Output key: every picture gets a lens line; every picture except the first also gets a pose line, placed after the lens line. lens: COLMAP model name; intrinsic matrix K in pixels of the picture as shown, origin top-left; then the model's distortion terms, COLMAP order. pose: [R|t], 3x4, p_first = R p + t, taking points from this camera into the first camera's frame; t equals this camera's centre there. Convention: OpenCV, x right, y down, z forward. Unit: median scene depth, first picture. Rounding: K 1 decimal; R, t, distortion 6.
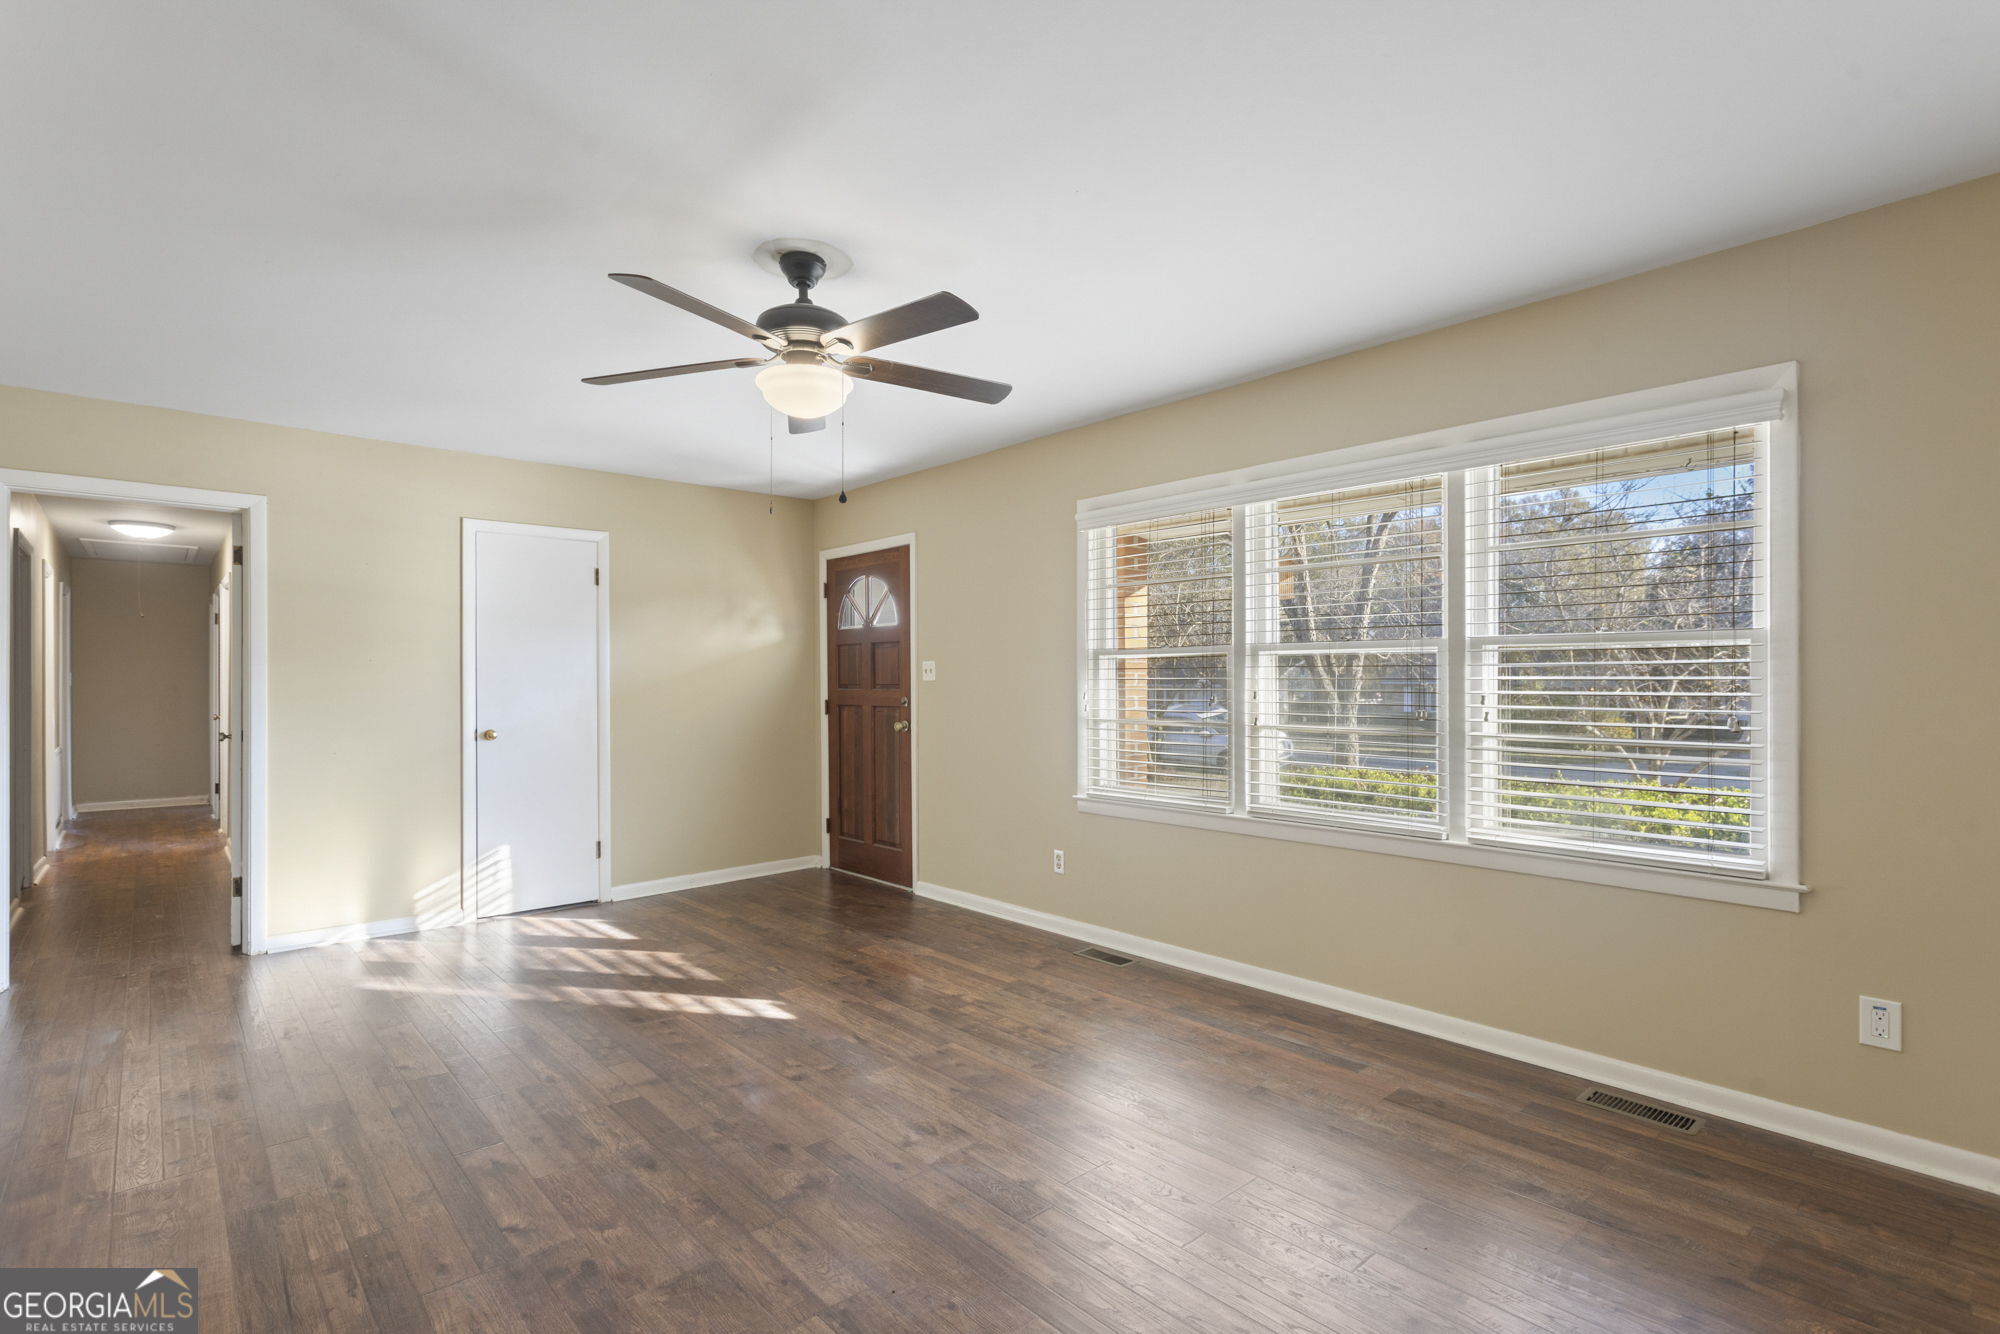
lens RADIAL K [[961.4, 0, 1002.3], [0, 961.4, 663.2], [0, 0, 1]] dist [-0.000660, 0.000576]
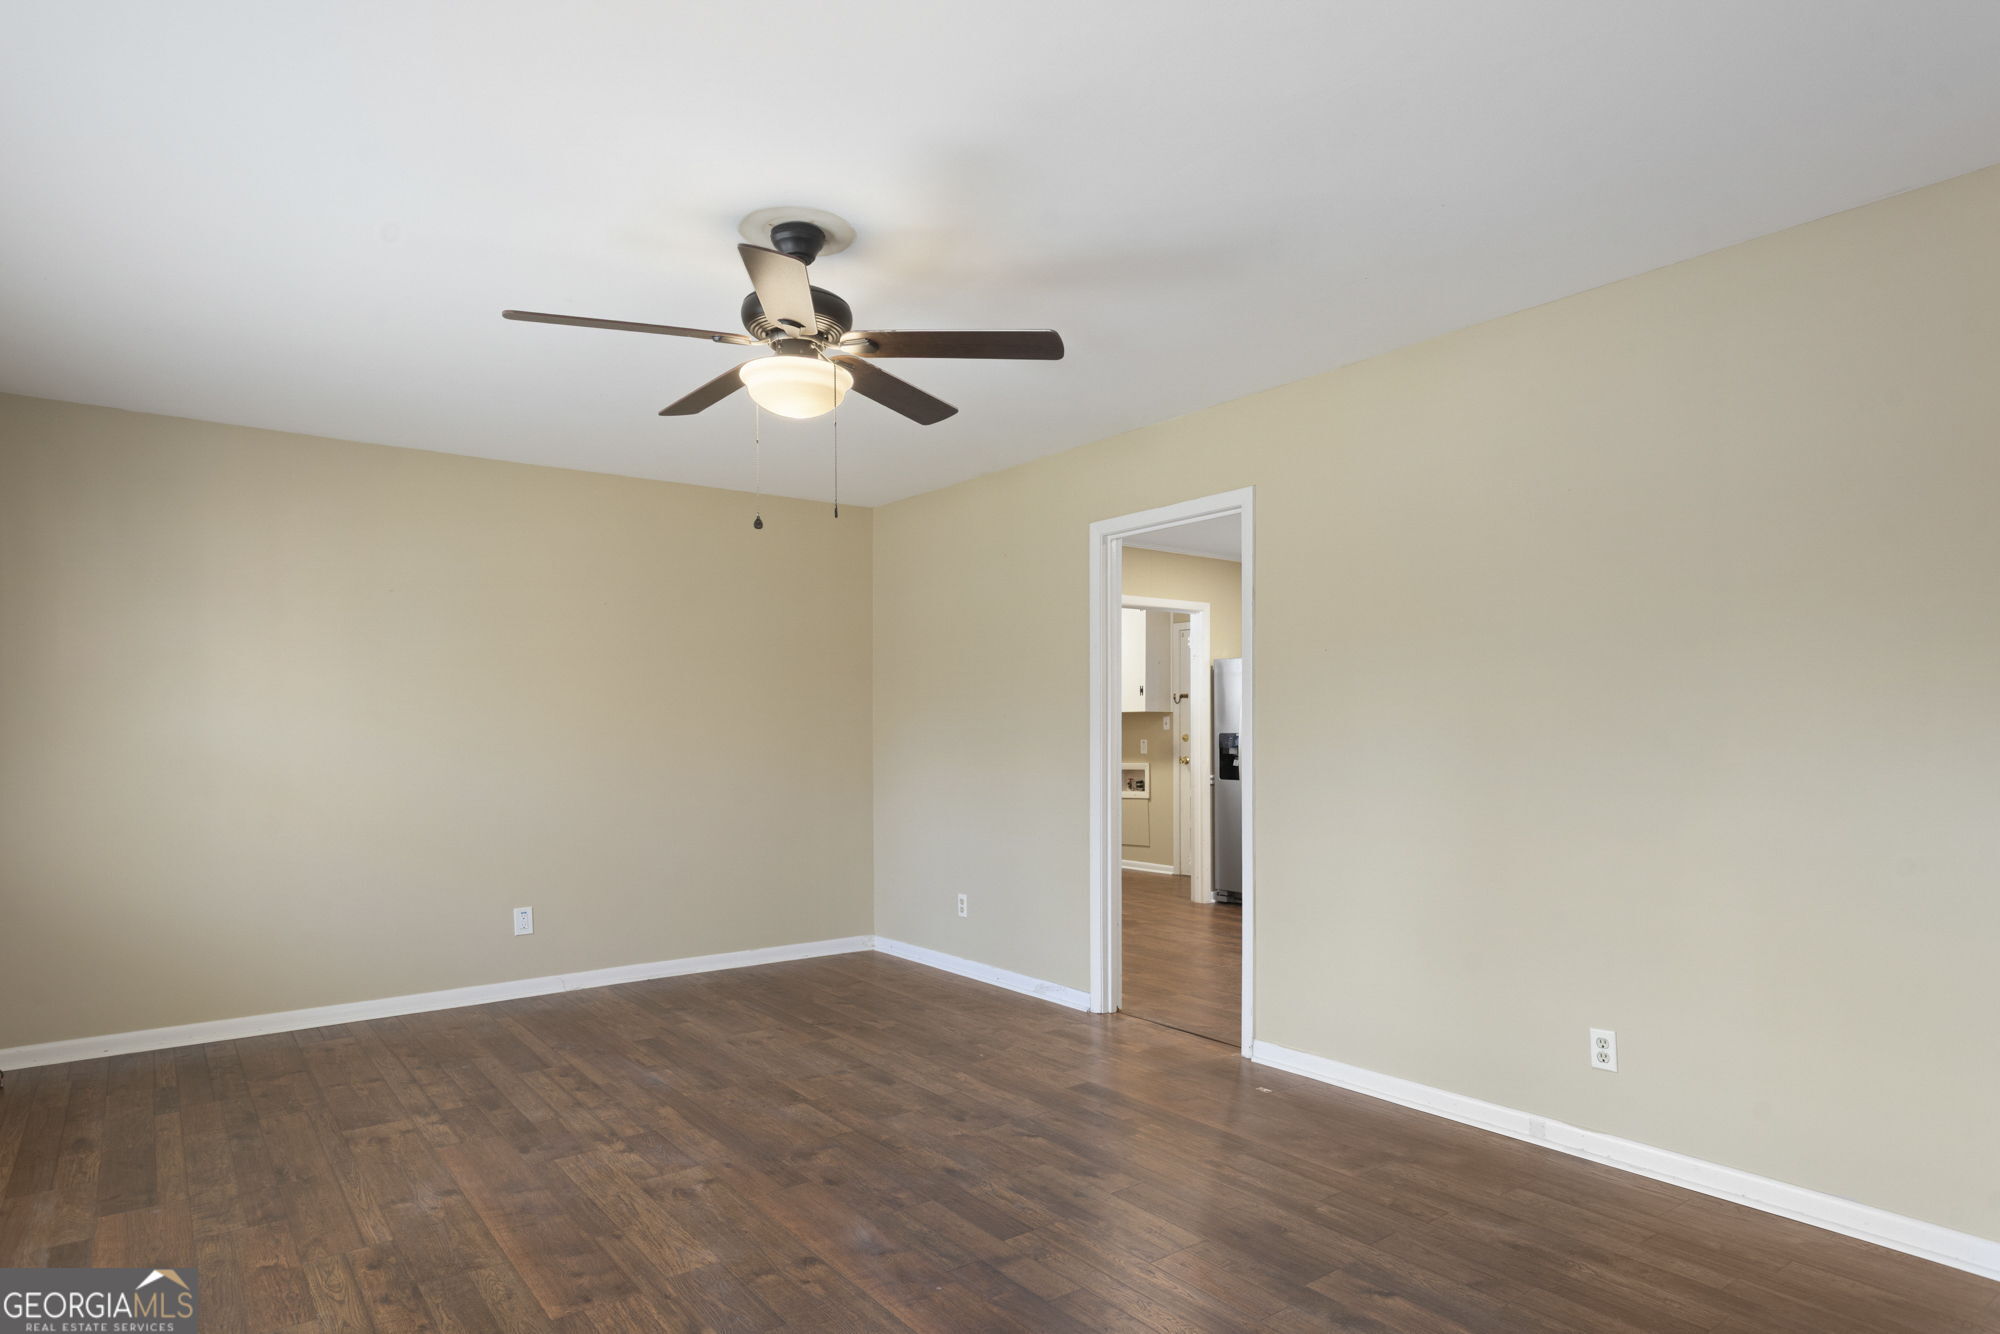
lens RADIAL K [[1111.5, 0, 1000.7], [0, 1111.5, 738.6], [0, 0, 1]] dist [0.001782, 0.000706]
pose [[-0.996785, 0.006265, 0.079873, -0.431292], [0.005256, 0.999904, -0.012838, 0.042456], [-0.079945, -0.012377, -0.996722, 1.846471]]
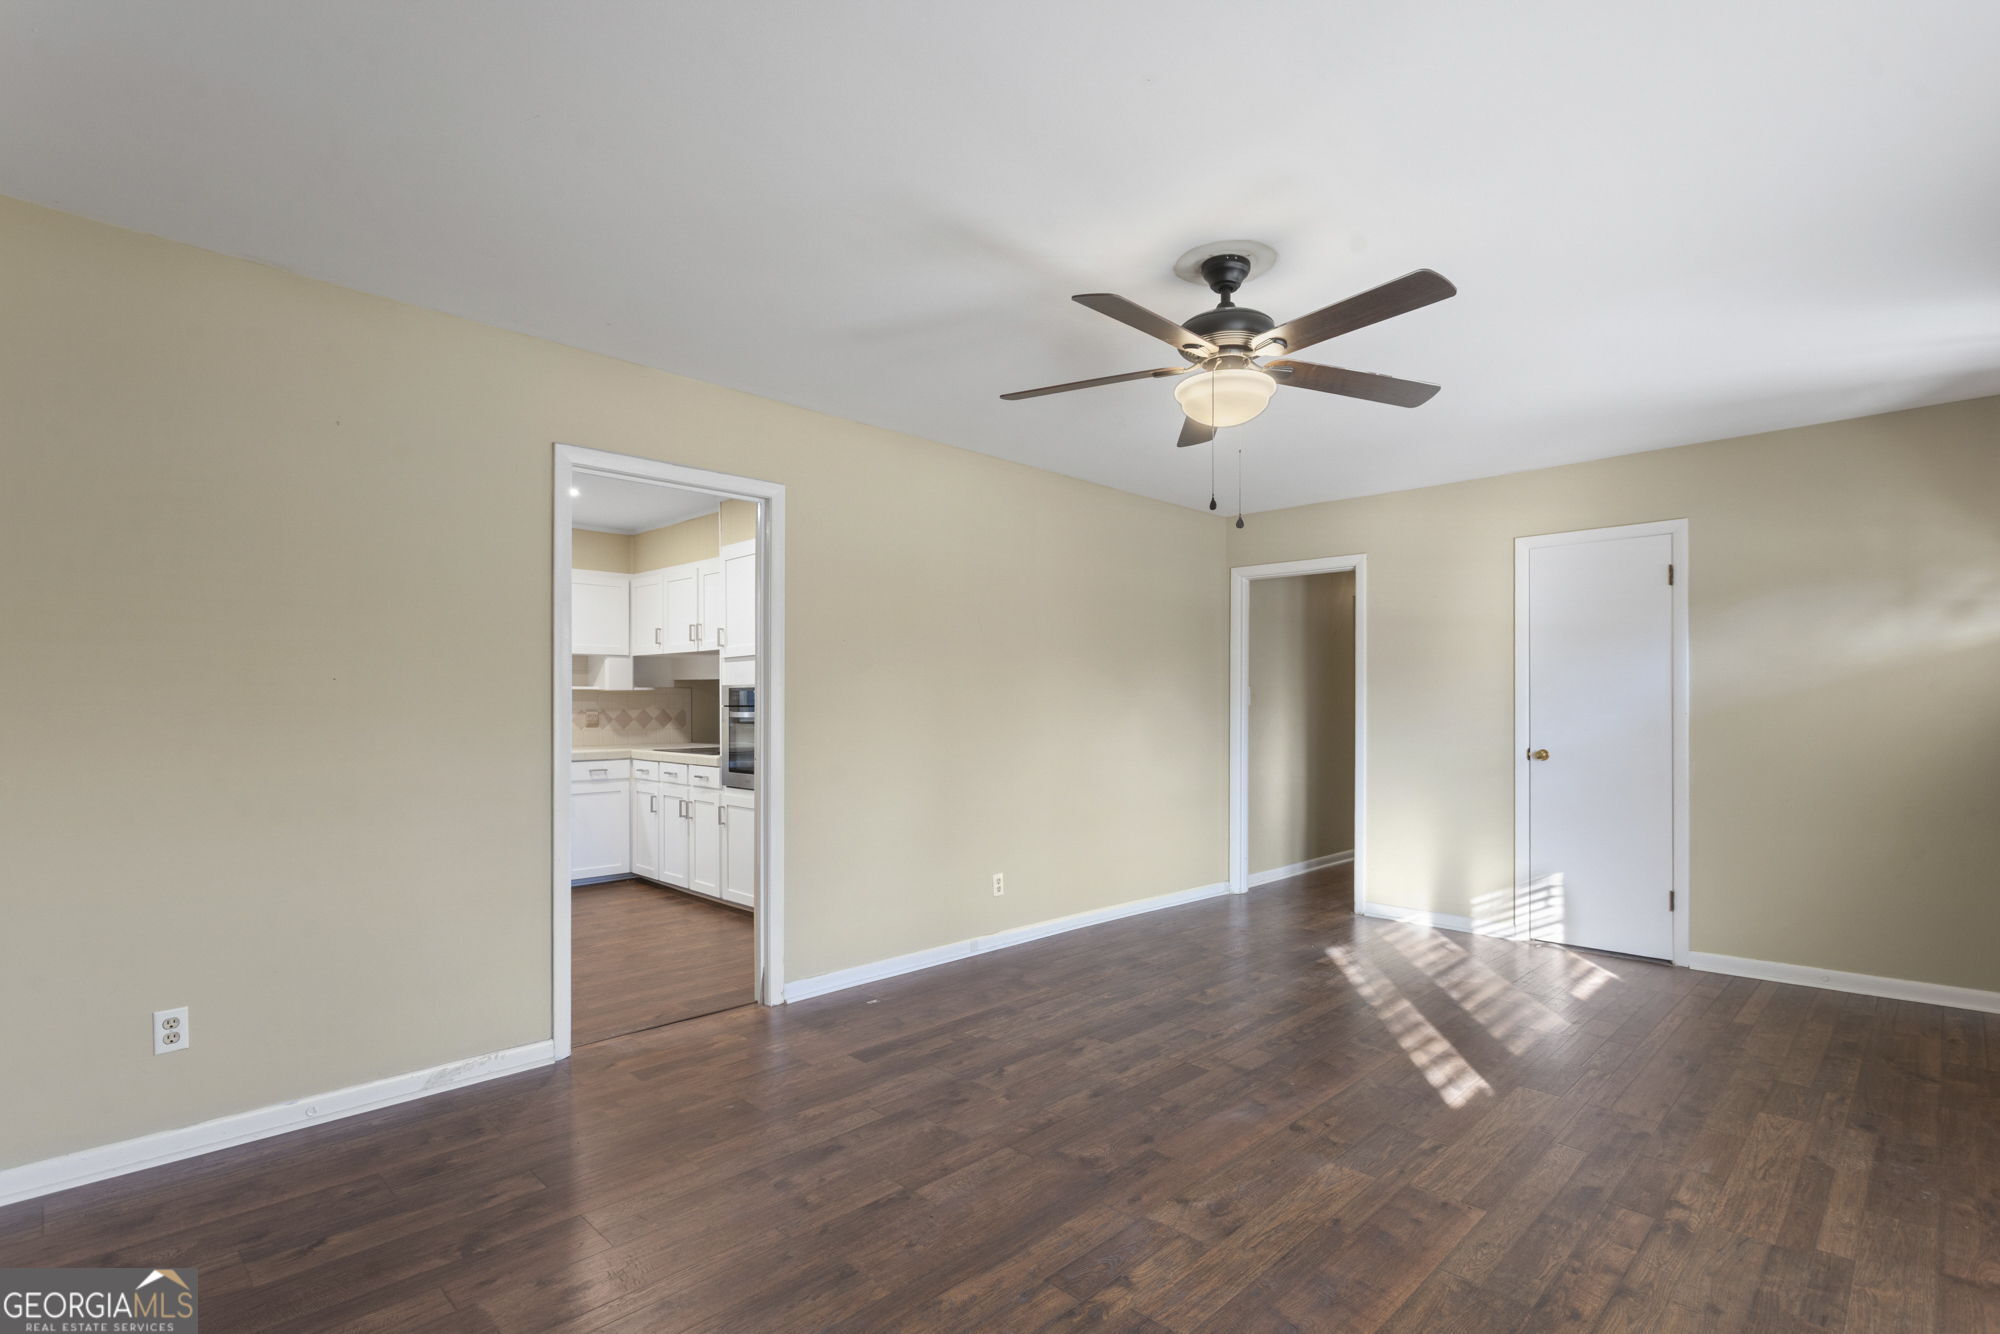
lens RADIAL K [[954.7, 0, 992.3], [0, 954.7, 702.9], [0, 0, 1]] dist [-0.000180, 0.000442]
pose [[0.047831, 0.000457, -0.998855, 0.689441], [0.018525, 0.999827, 0.001345, 0.016719], [0.998684, -0.018569, 0.047814, 0.672572]]
